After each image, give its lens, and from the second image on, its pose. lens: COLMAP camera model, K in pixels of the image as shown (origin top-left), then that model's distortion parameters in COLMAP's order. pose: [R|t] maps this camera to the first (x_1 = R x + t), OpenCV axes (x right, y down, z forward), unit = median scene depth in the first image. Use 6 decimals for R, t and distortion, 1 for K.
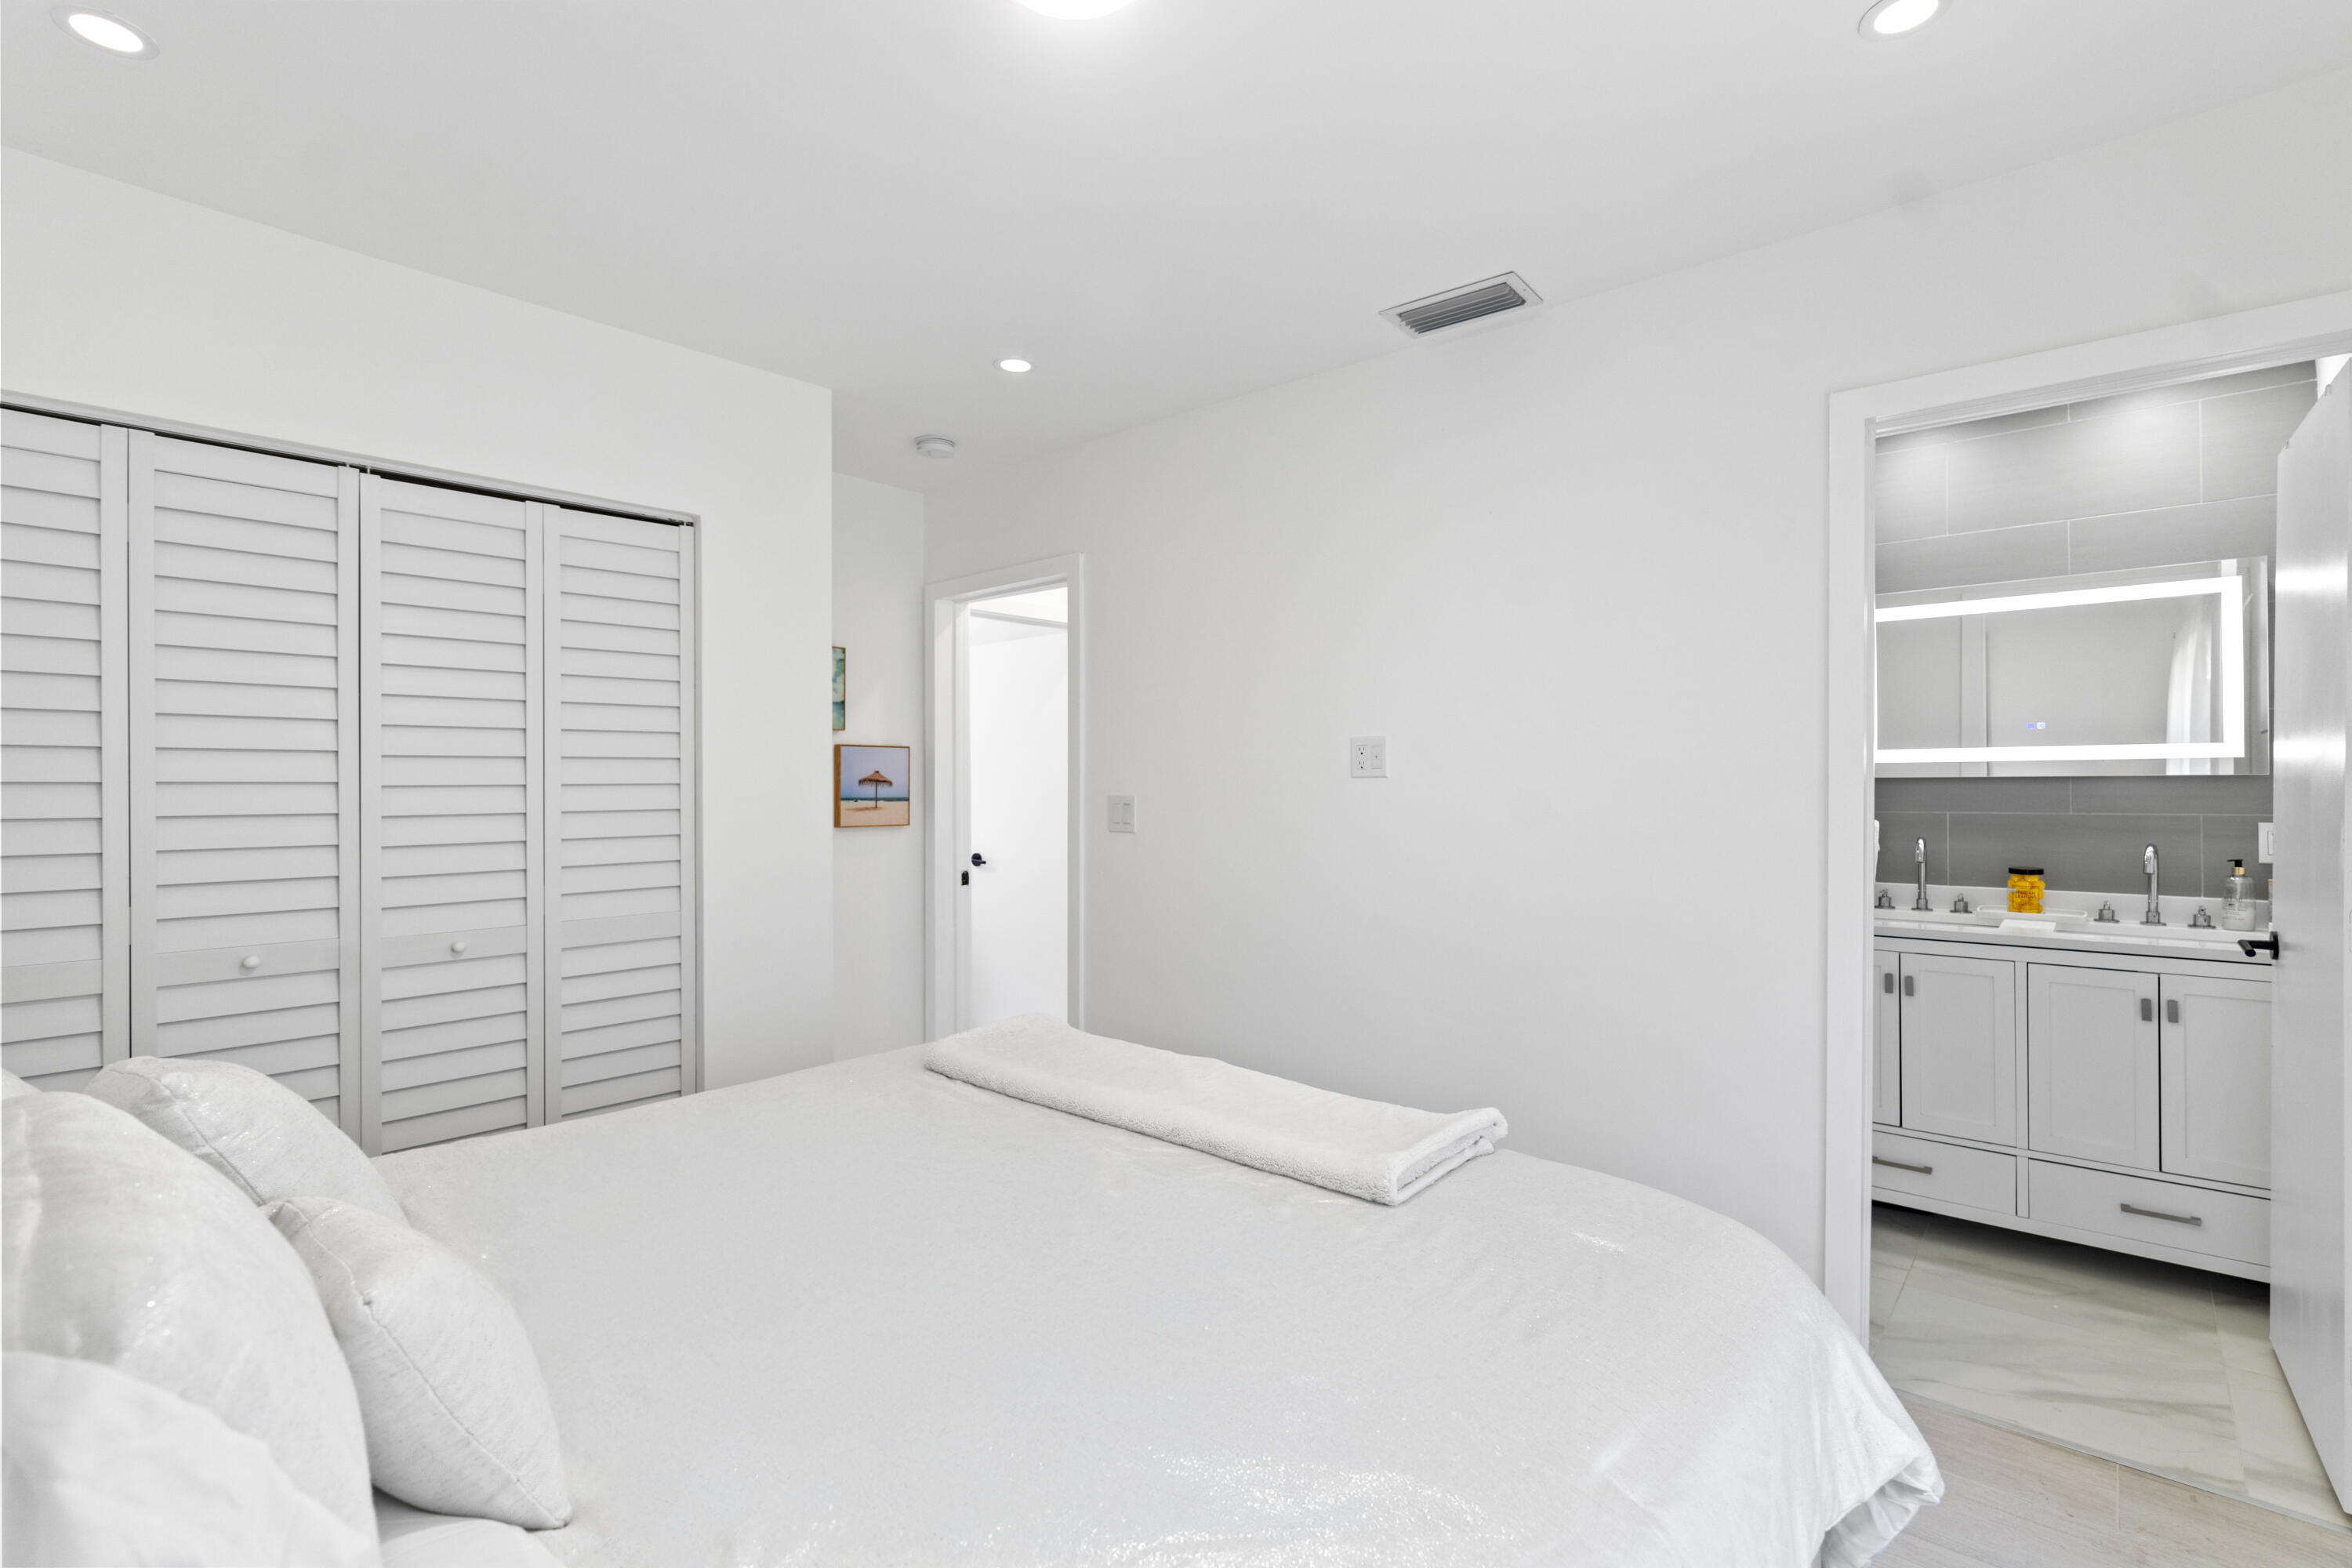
lens RADIAL K [[1059.6, 0, 1182.8], [0, 1059.6, 790.1], [0, 0, 1]] dist [-0.010159, 0.003147]
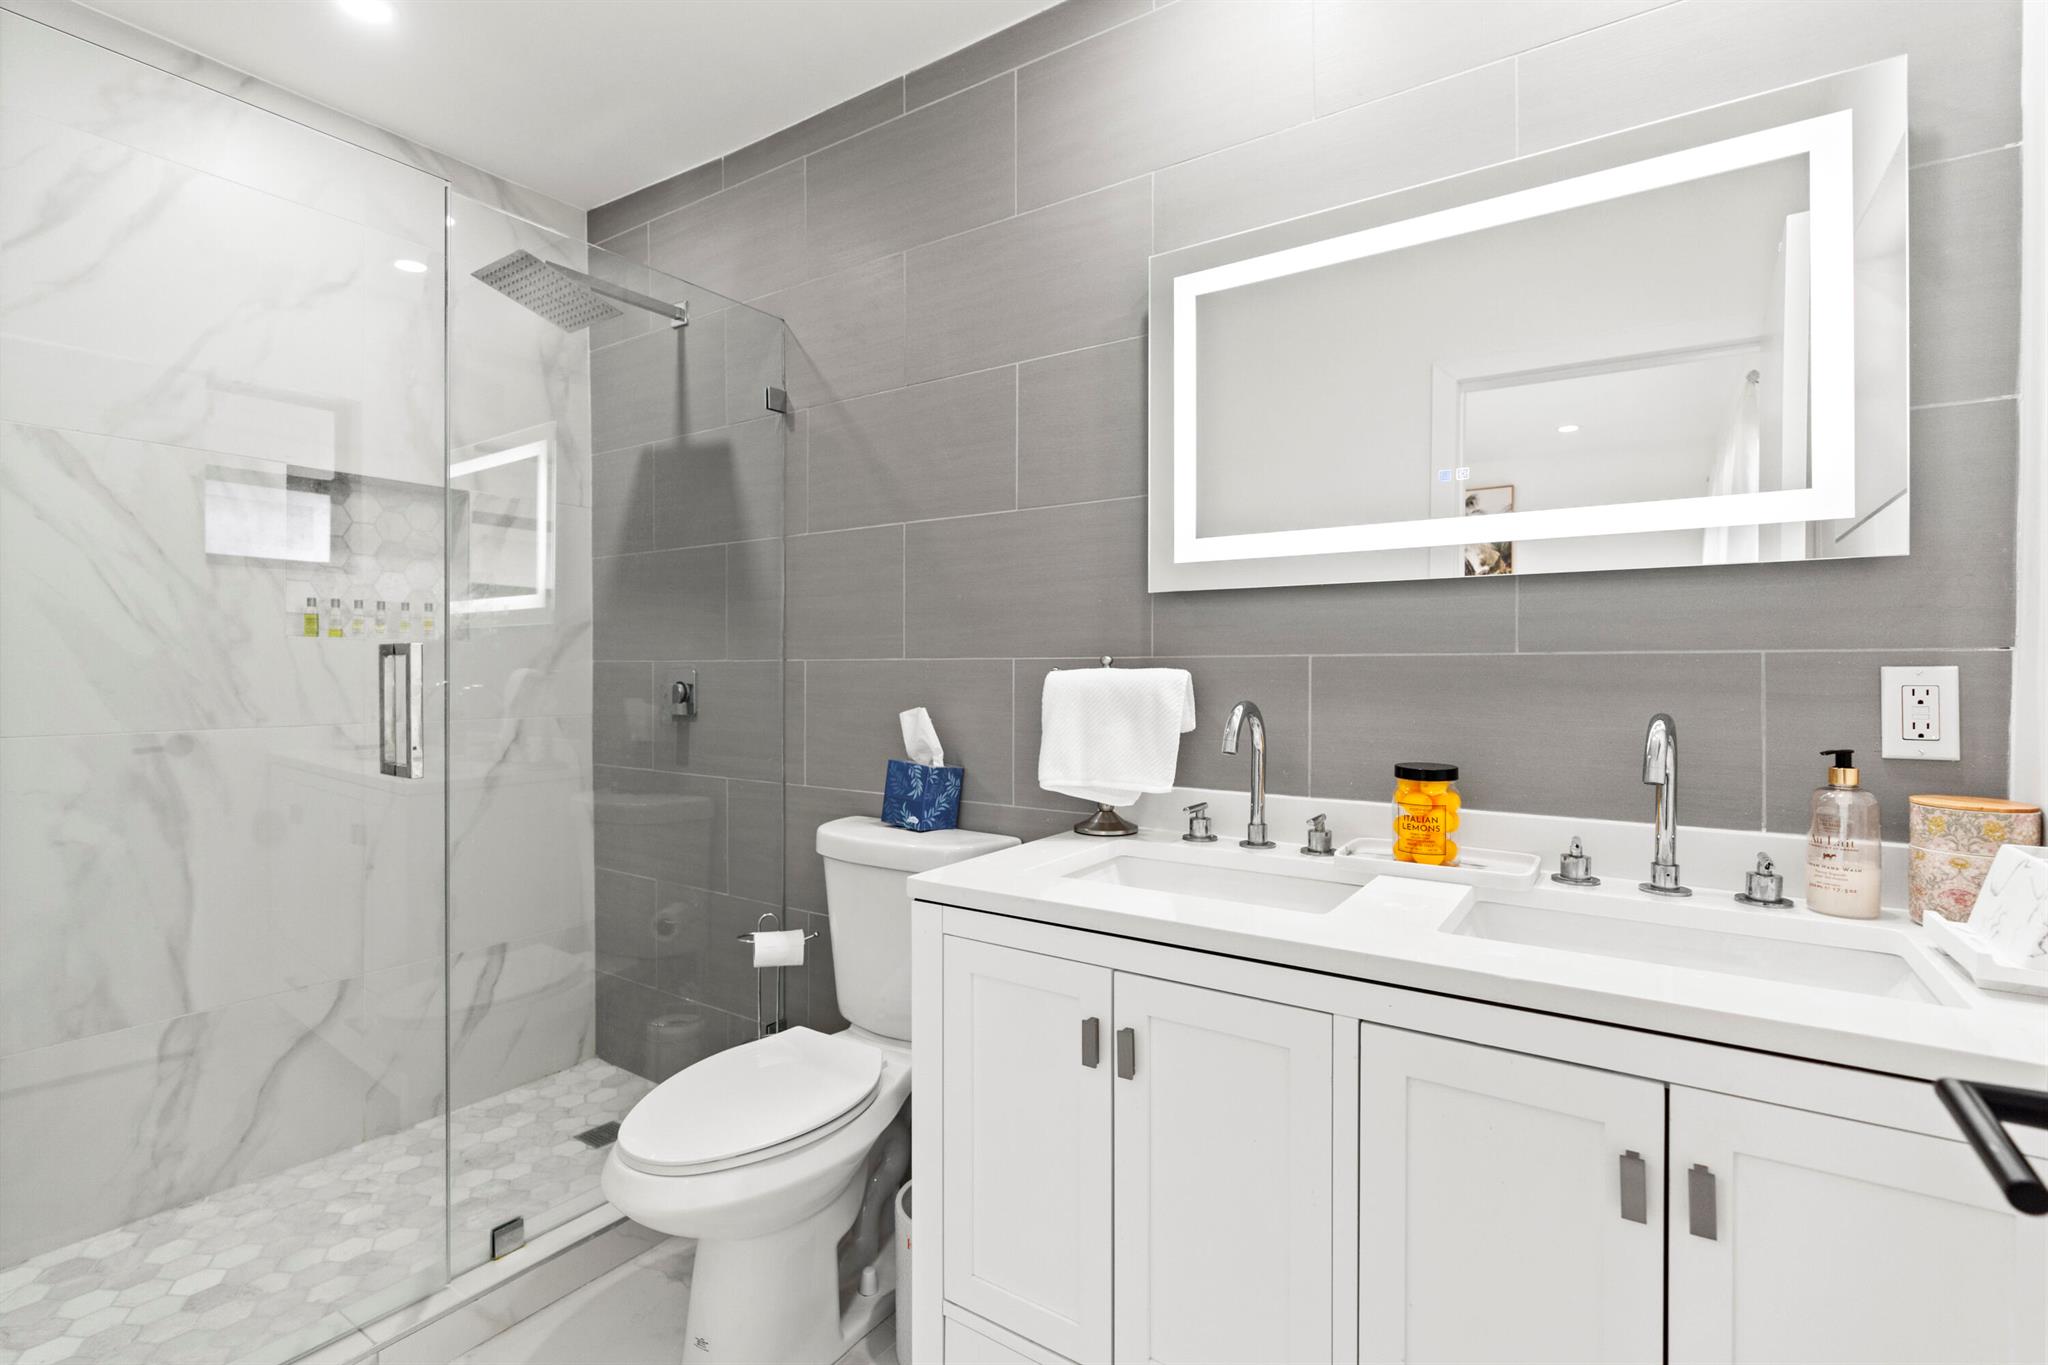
lens RADIAL K [[922.6, 0, 1018.4], [0, 922.6, 669.0], [0, 0, 1]] dist [-0.010159, 0.003147]
pose [[0.993961, 0.006452, 0.109542, 0.604487], [-0.005860, 0.999966, -0.005725, 0.035547], [-0.109576, 0.005049, 0.993966, 0.640976]]
